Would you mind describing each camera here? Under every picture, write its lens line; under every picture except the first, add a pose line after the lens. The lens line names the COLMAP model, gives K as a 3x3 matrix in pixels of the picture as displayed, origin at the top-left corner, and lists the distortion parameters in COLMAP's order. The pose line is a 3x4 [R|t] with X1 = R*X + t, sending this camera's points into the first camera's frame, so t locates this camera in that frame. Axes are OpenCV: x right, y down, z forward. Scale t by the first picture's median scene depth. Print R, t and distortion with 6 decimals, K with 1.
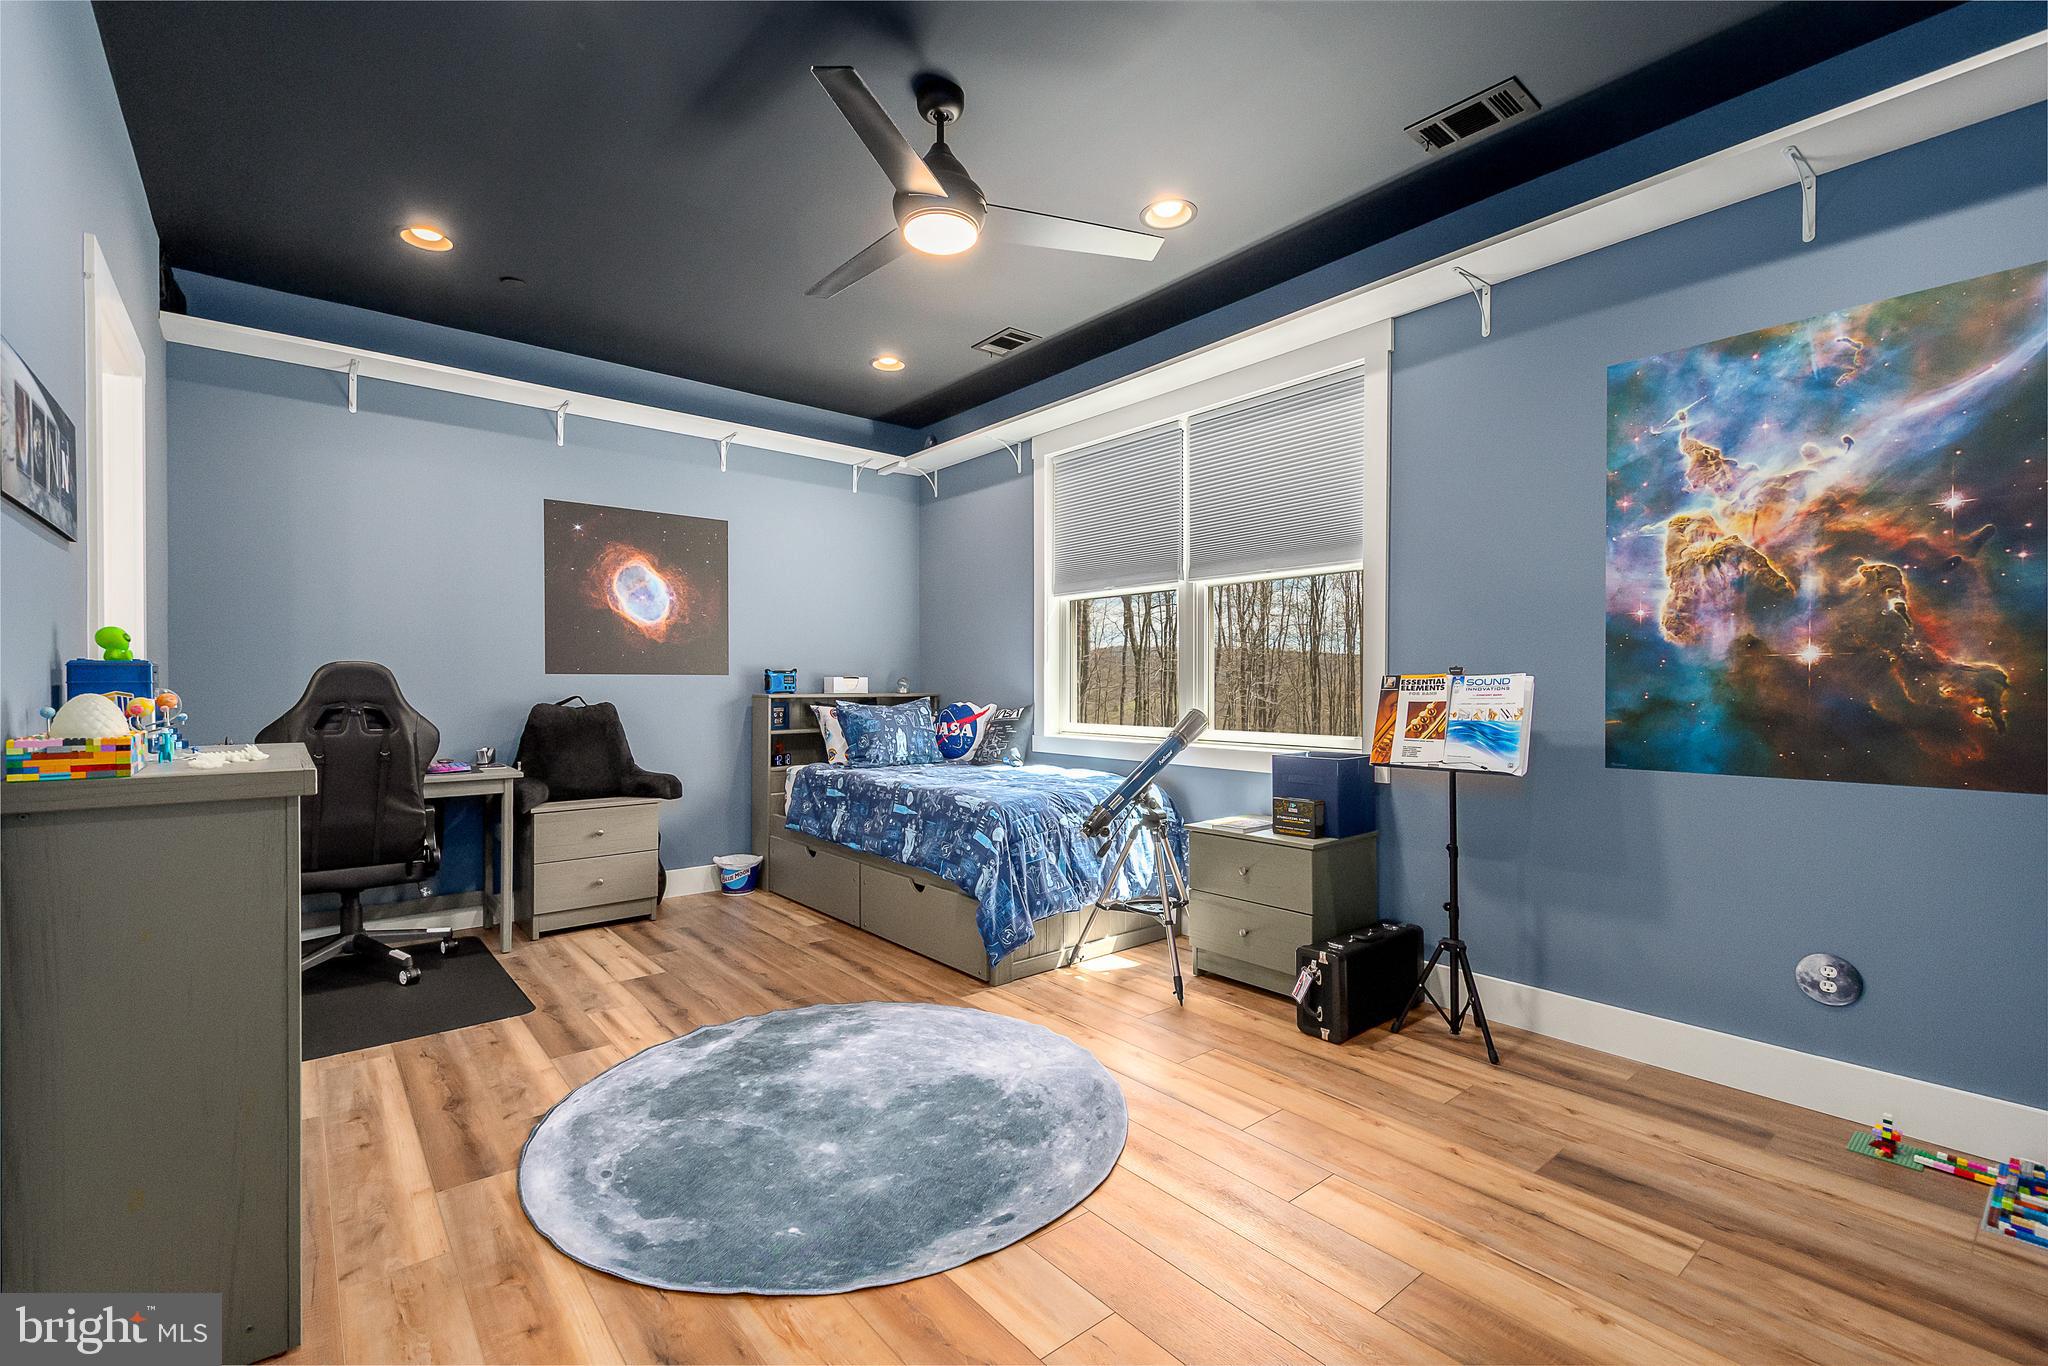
lens RADIAL K [[888.2, 0, 1007.1], [0, 888.2, 683.9], [0, 0, 1]] dist [0.008796, -0.001515]
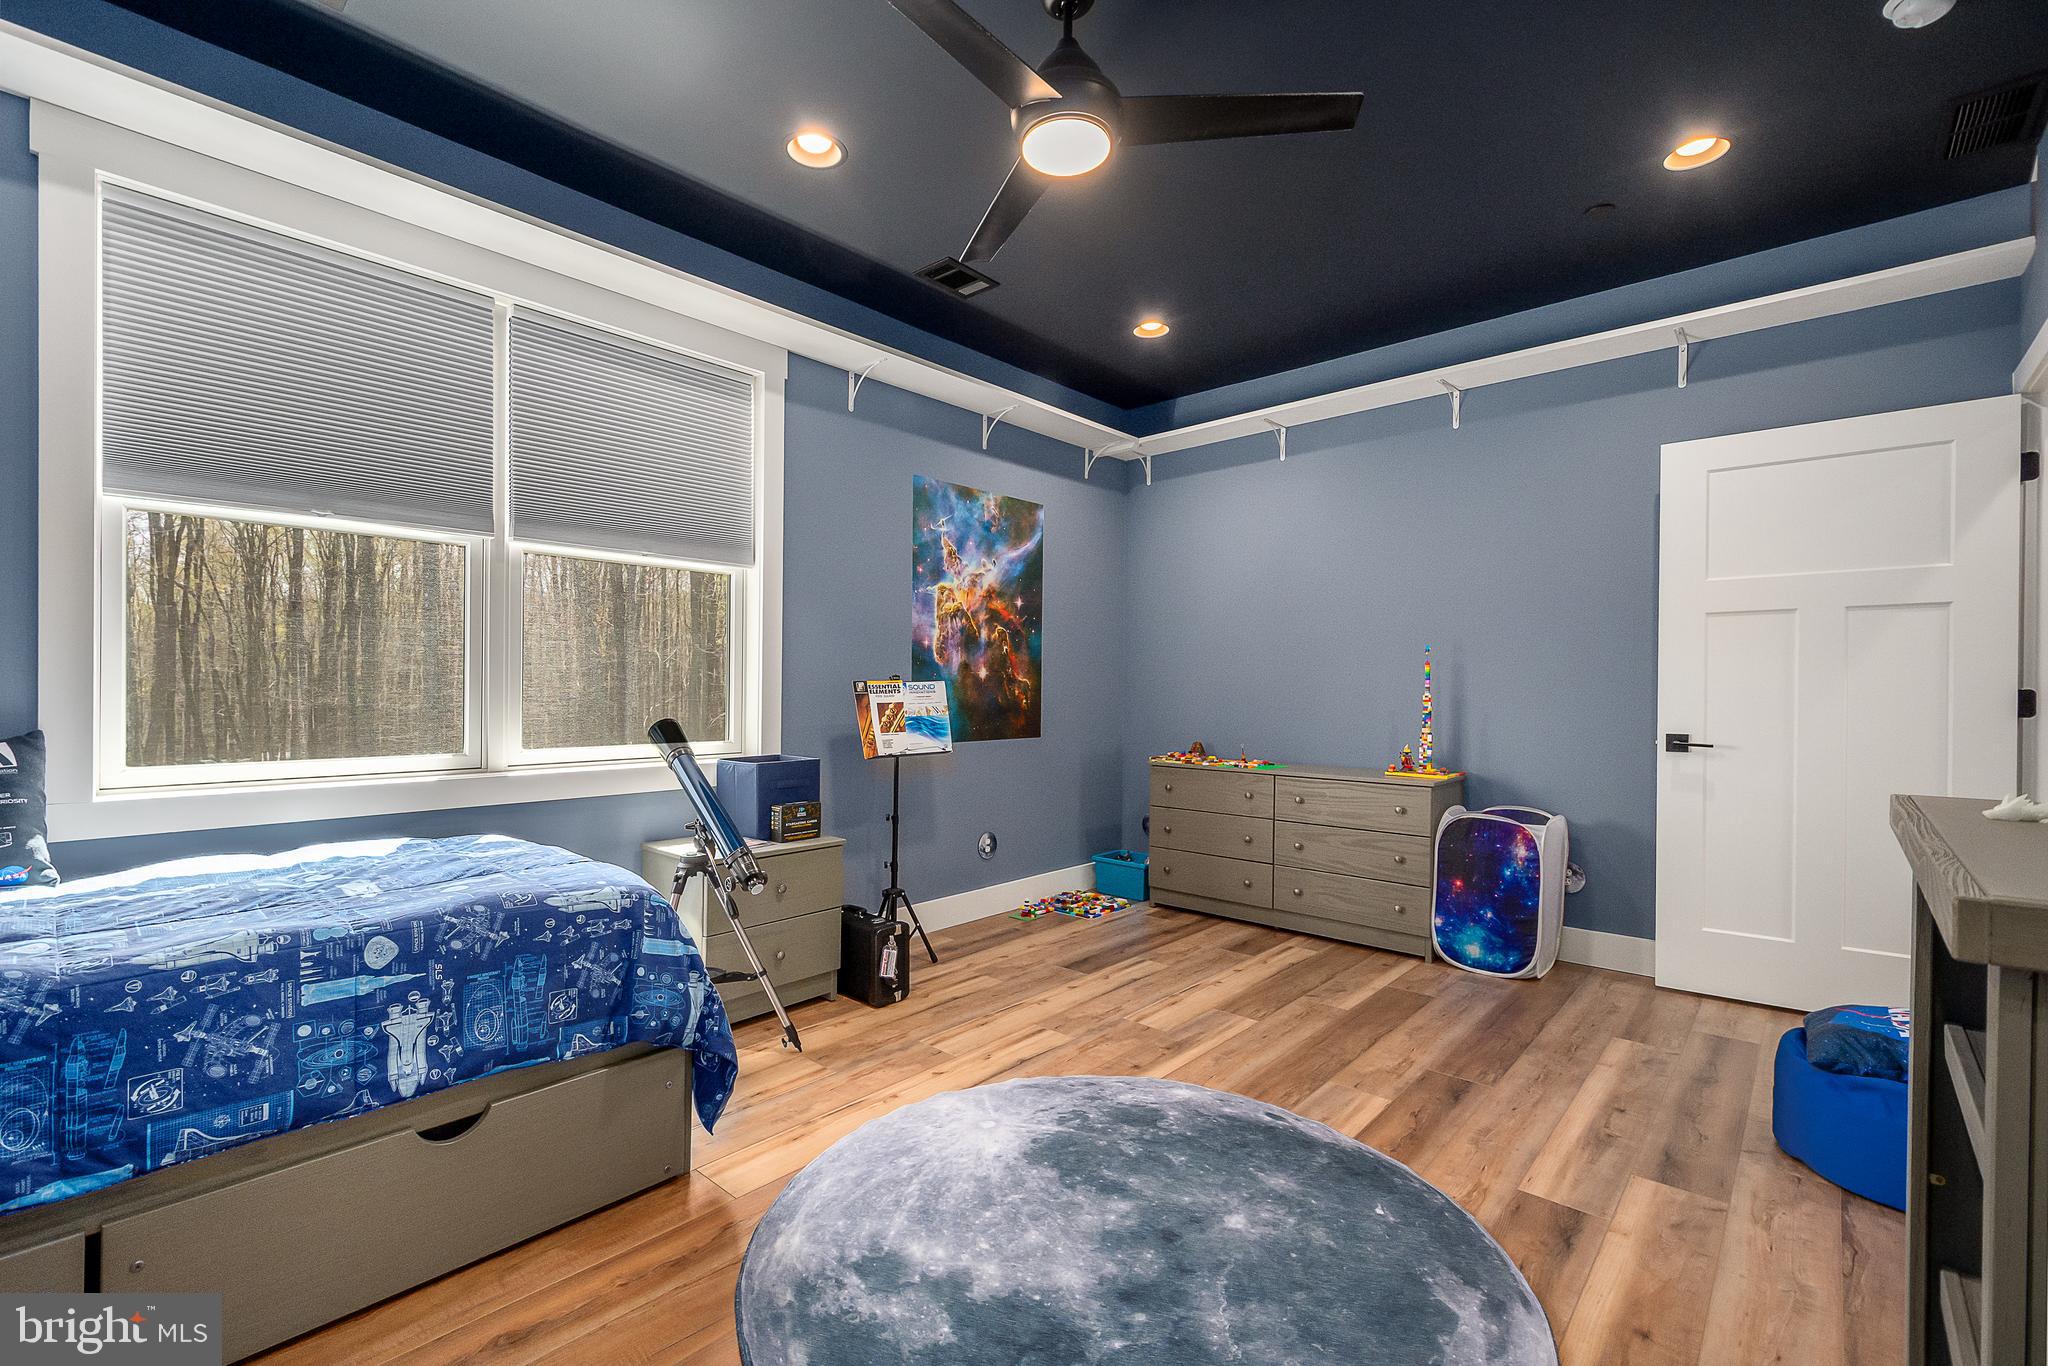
lens RADIAL K [[888.2, 0, 1005.5], [0, 888.2, 691.5], [0, 0, 1]] dist [0.008796, -0.001515]
pose [[-0.143972, -0.005852, 0.989564, -0.888446], [-0.007207, 0.999962, 0.004865, -0.003294], [-0.989555, -0.006431, -0.144009, 1.162898]]
